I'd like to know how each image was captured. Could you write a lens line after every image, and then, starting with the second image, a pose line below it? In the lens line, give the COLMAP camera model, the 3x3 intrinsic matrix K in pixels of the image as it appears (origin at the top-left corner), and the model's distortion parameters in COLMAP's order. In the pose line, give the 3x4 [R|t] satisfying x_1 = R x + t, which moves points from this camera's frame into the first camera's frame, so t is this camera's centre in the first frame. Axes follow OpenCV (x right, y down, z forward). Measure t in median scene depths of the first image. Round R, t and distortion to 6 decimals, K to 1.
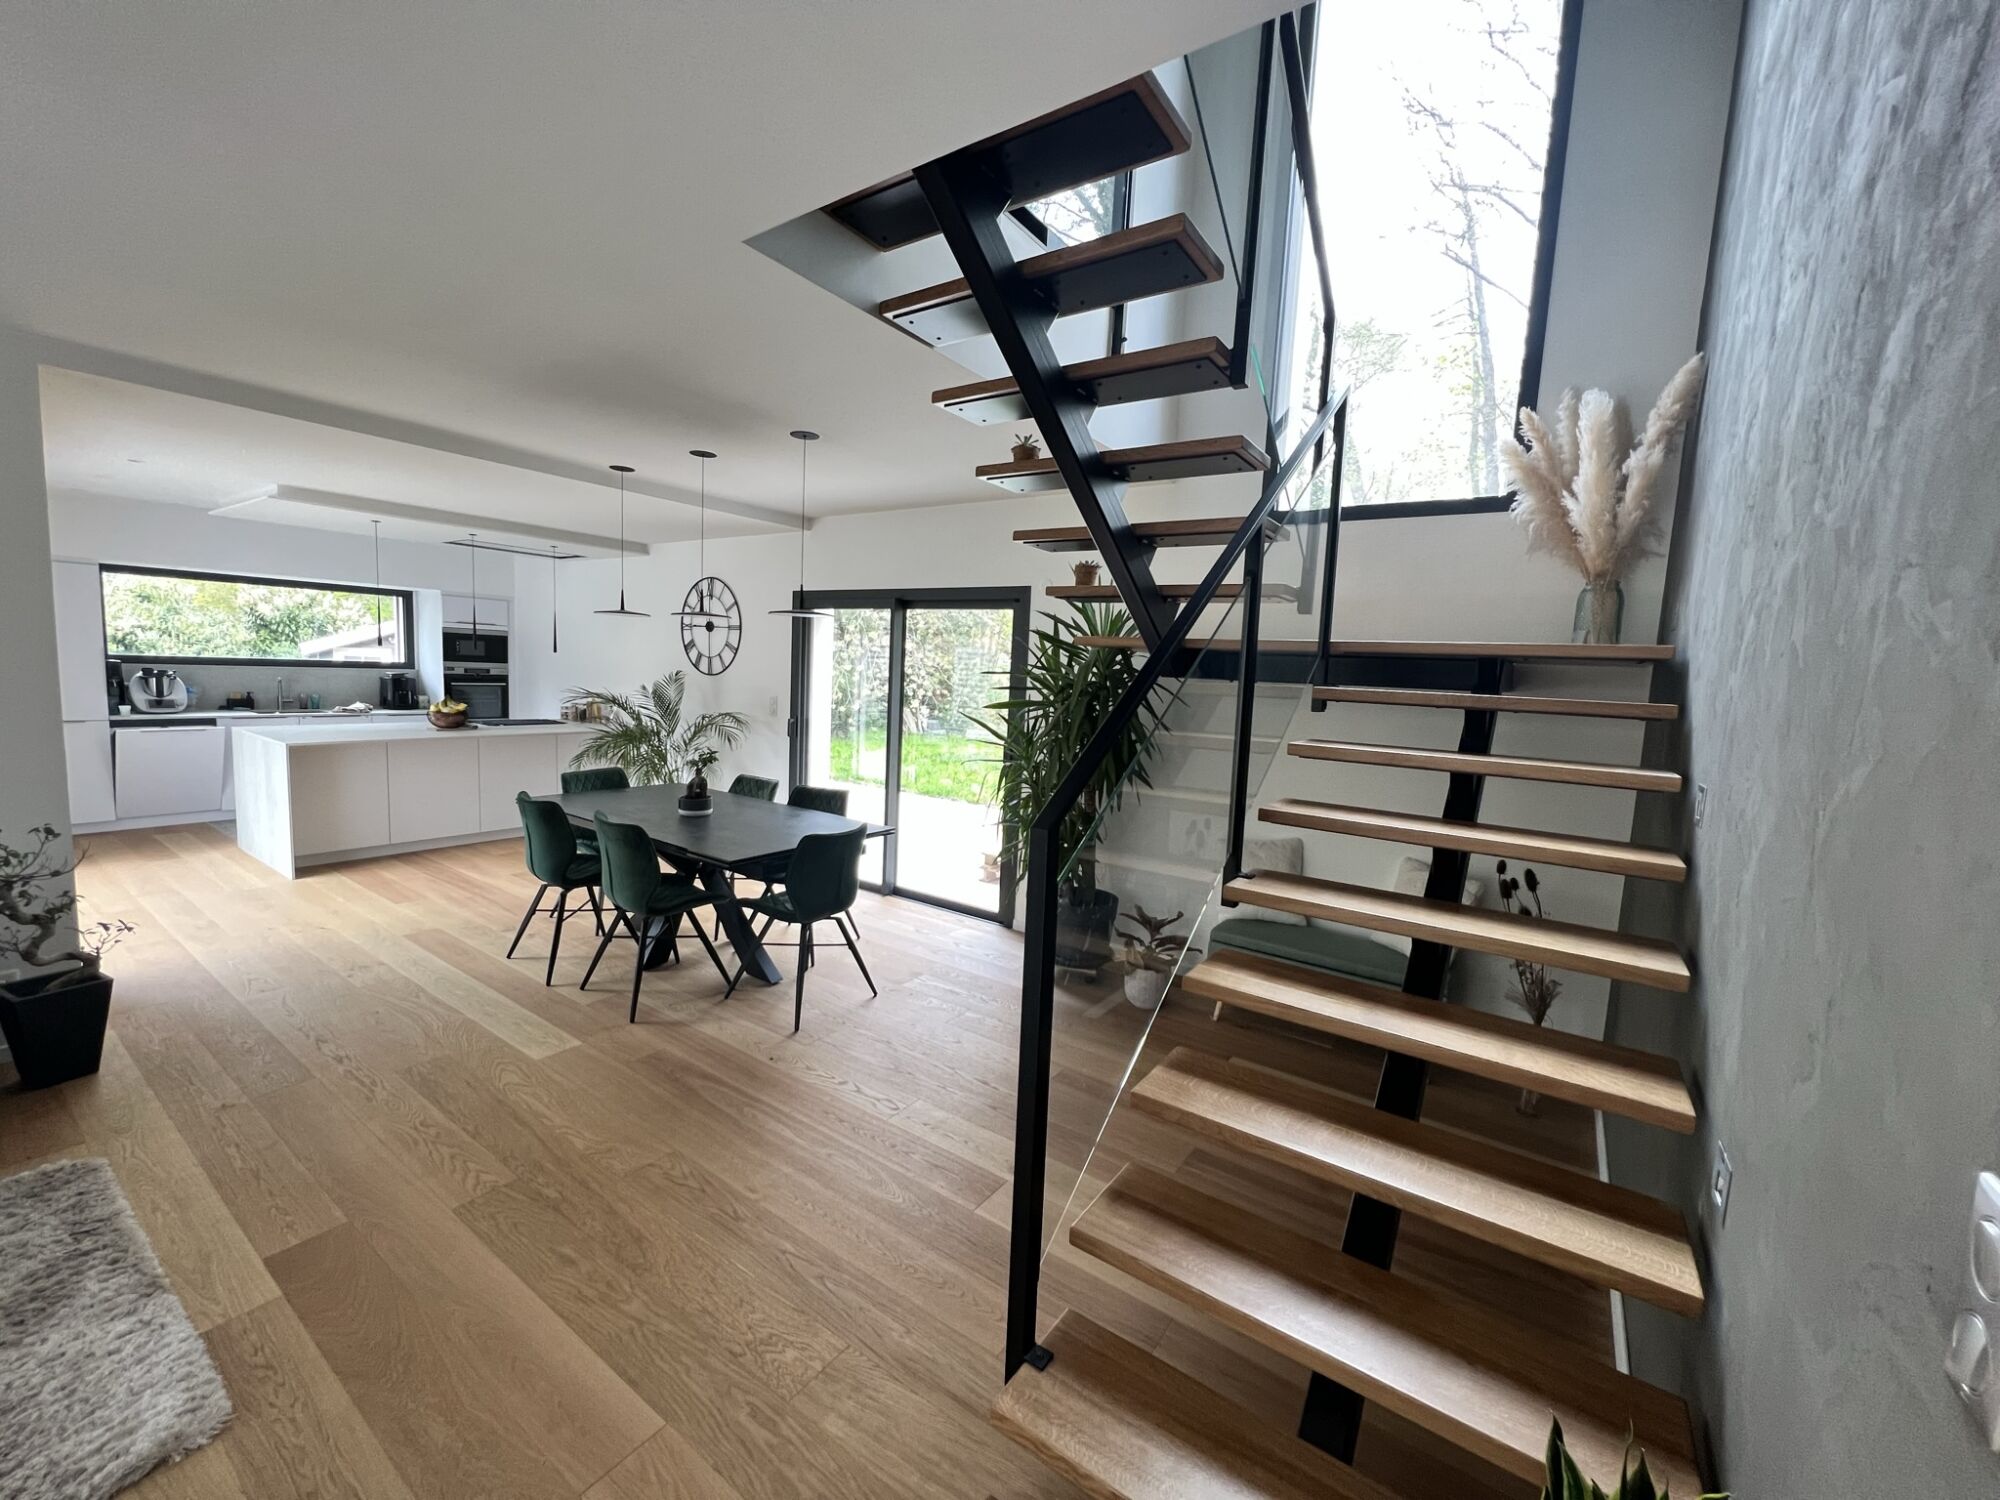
lens RADIAL K [[796.0, 0, 1000.0], [0, 796.0, 751.9], [0, 0, 1]] dist [-0.004152, -0.000278]
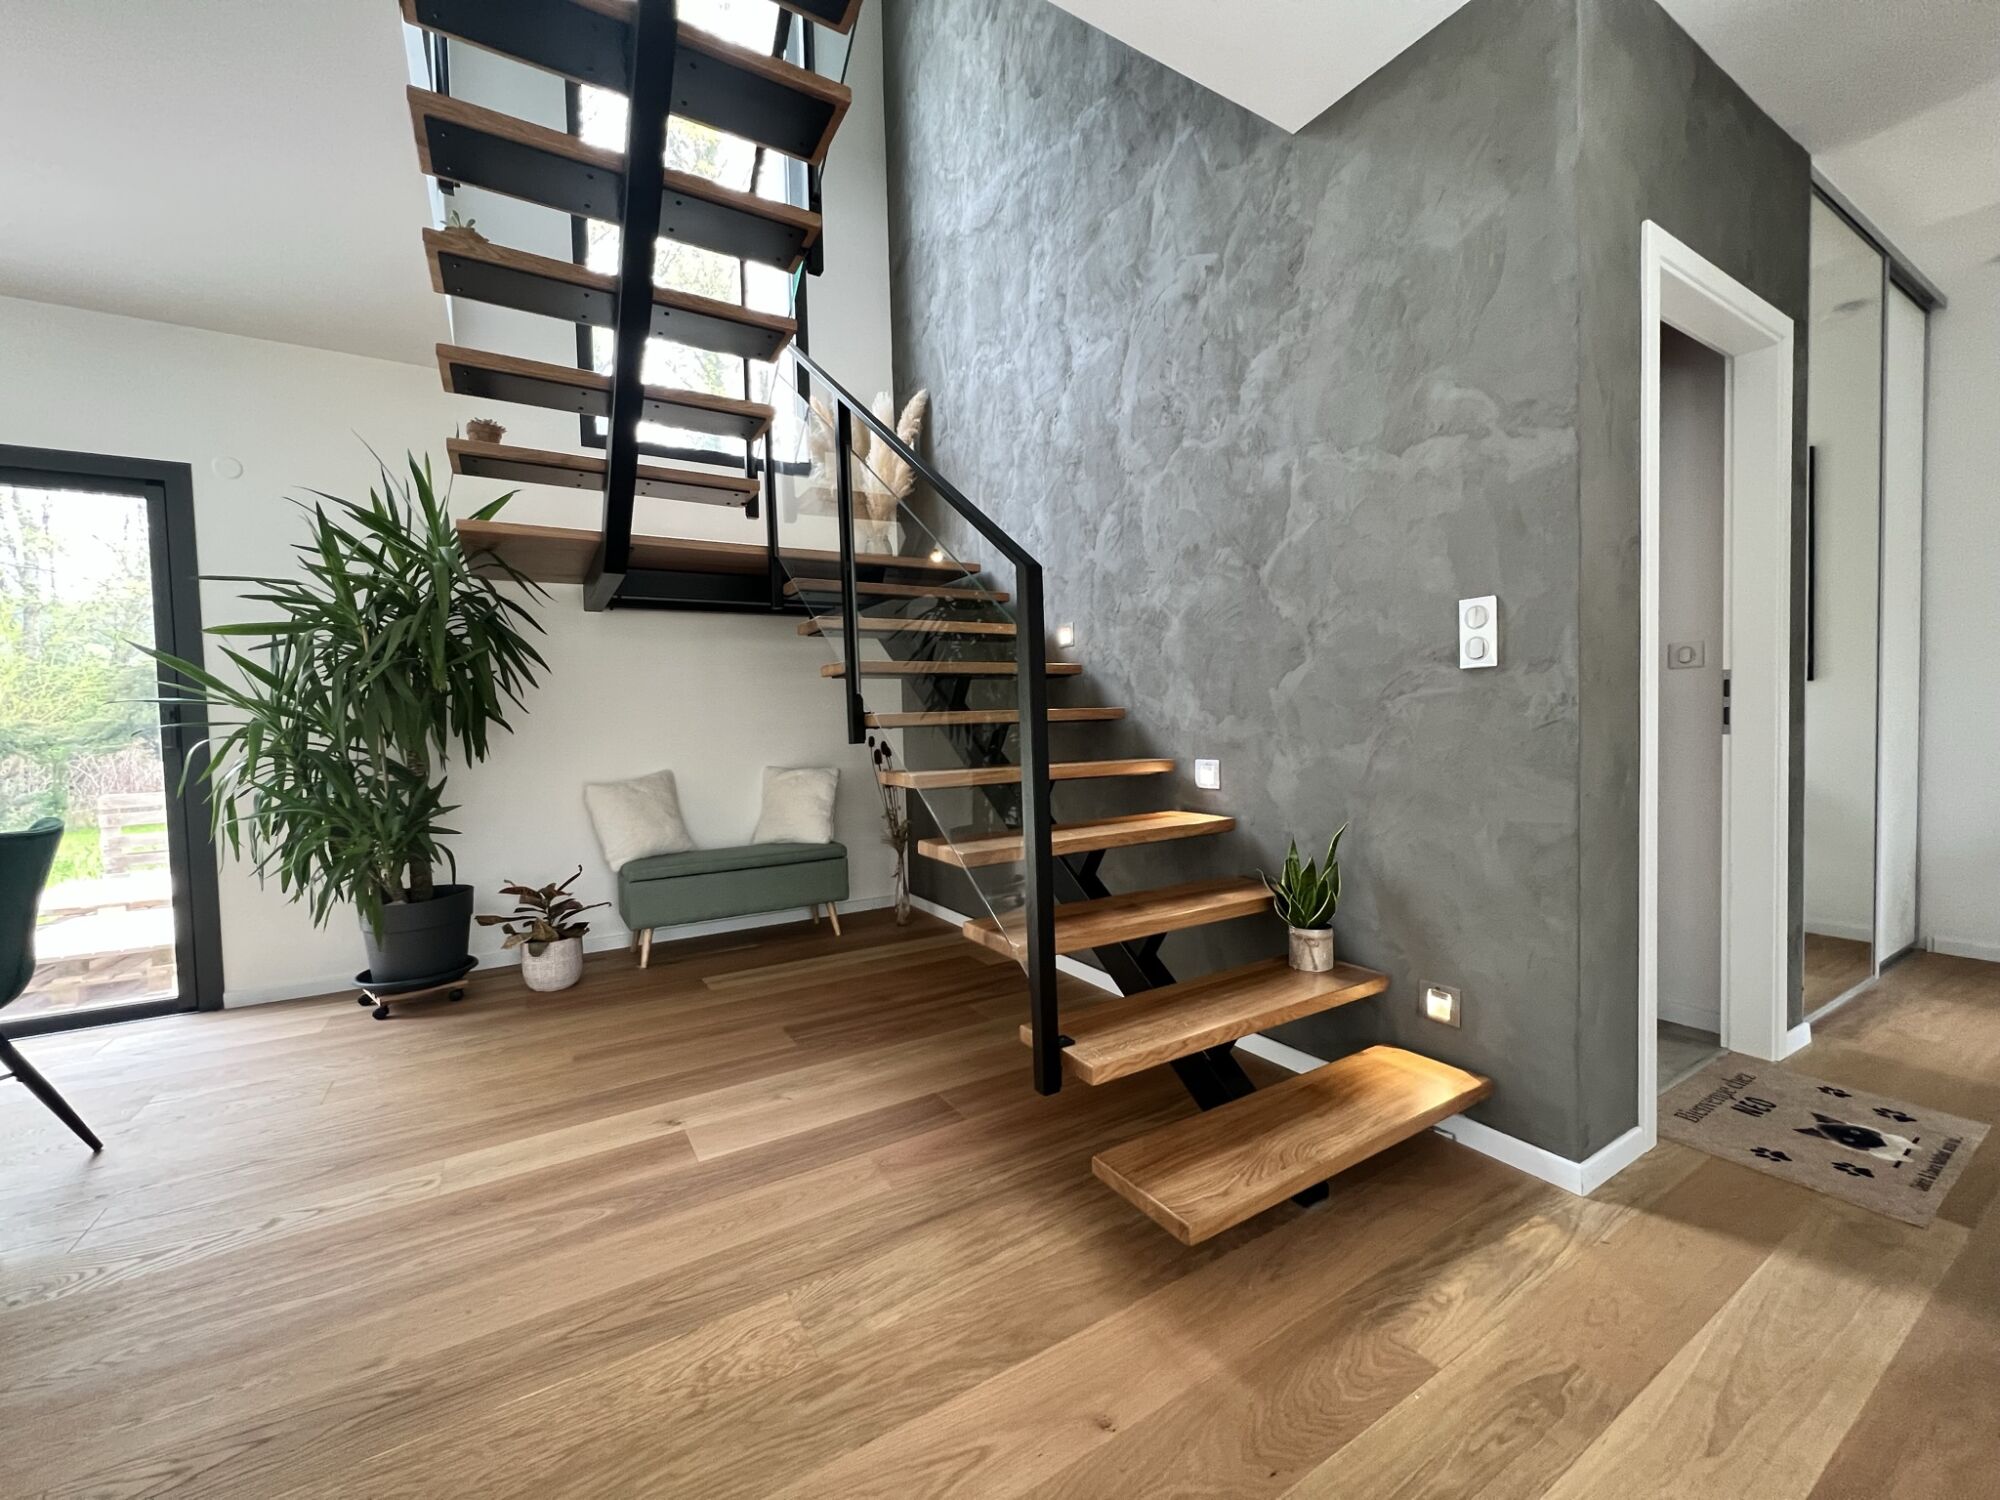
lens RADIAL K [[796.0, 0, 1001.8], [0, 796.0, 757.1], [0, 0, 1]] dist [-0.004152, -0.000278]
pose [[0.412038, -0.102238, 0.905413, -0.427544], [0.142093, 0.988738, 0.046982, 0.126153], [-0.900019, 0.109295, 0.421924, 0.241597]]
